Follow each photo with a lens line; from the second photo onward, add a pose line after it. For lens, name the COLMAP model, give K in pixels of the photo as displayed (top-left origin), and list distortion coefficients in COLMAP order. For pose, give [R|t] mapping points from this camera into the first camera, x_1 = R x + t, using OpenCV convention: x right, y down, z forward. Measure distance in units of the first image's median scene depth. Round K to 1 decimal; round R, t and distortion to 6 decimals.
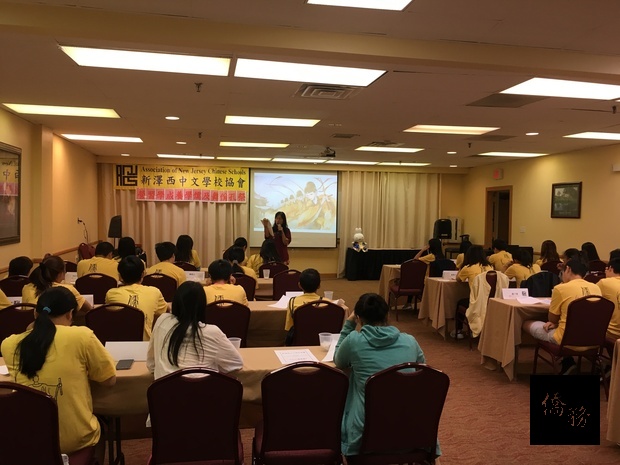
lens RADIAL K [[522.7, 0, 309.3], [0, 522.7, 231.6], [0, 0, 1]] dist [0.015616, -0.006825]
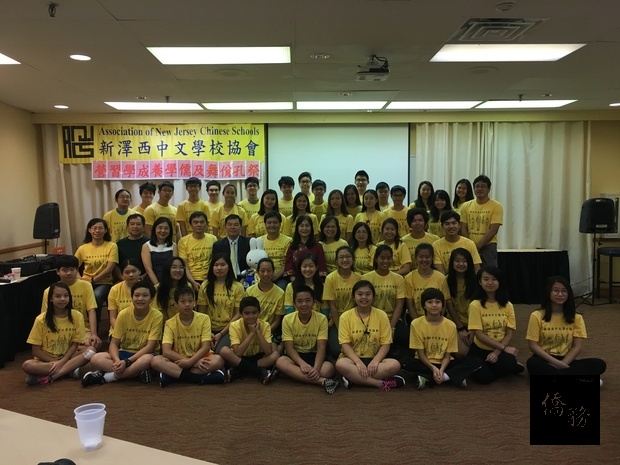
lens RADIAL K [[522.7, 0, 310.2], [0, 522.7, 236.2], [0, 0, 1]] dist [0.015616, -0.006825]
pose [[0.984490, -0.011531, -0.175059, 0.048714], [0.014210, 0.999800, 0.014056, 0.005316], [0.174862, -0.016326, 0.984458, 0.393867]]
